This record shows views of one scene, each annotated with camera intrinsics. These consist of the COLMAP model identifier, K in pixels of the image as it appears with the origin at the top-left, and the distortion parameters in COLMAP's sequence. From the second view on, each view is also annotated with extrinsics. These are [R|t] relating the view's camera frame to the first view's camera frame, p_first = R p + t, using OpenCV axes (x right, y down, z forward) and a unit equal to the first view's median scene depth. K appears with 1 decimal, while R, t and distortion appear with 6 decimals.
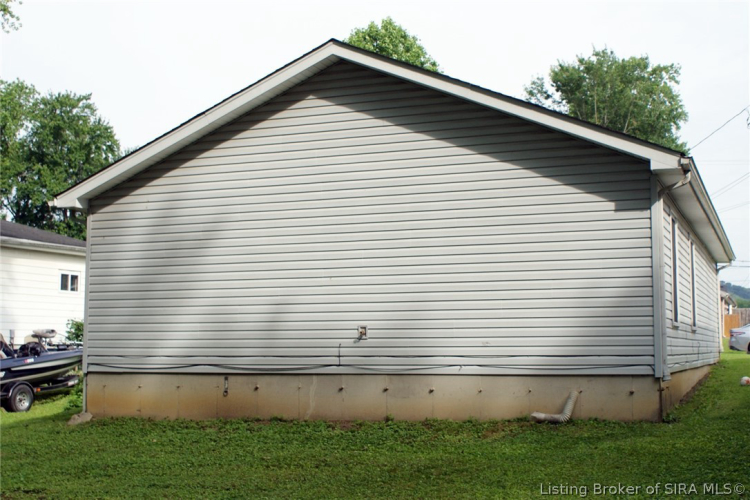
lens RADIAL K [[1034.6, 0, 376.8], [0, 1034.6, 247.1], [0, 0, 1]] dist [-0.079285, 0.000000]
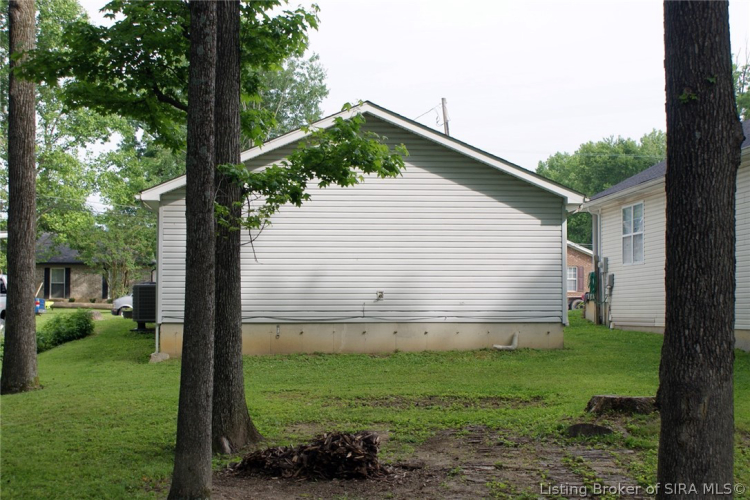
lens RADIAL K [[1165.4, 0, 375.1], [0, 1165.4, 250.7], [0, 0, 1]] dist [-0.052998, 0.000000]
pose [[0.902020, 0.026119, 0.430902, -0.764729], [-0.044871, 0.998434, 0.033409, -0.041221], [-0.429355, -0.049471, 0.901780, -0.551888]]
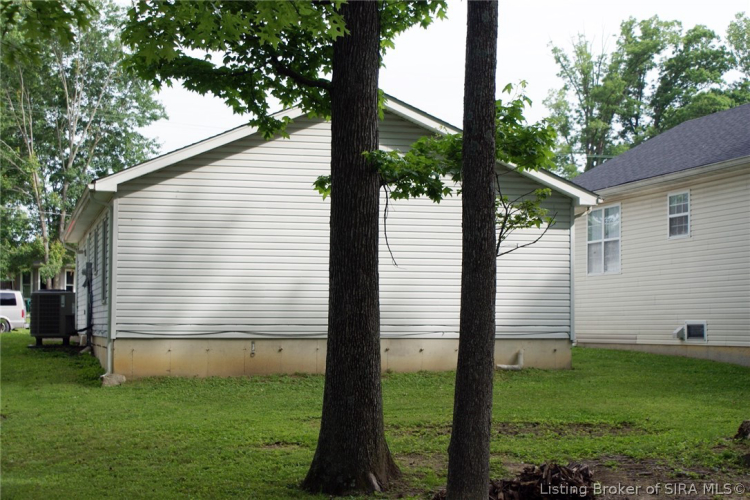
lens RADIAL K [[1341.5, 0, 373.9], [0, 1341.5, 251.0], [0, 0, 1]] dist [-0.033381, 0.000000]
pose [[0.813877, 0.039737, 0.579677, -1.005894], [-0.062862, 0.997825, 0.019859, -0.023543], [-0.577627, -0.052602, 0.814604, -0.398777]]
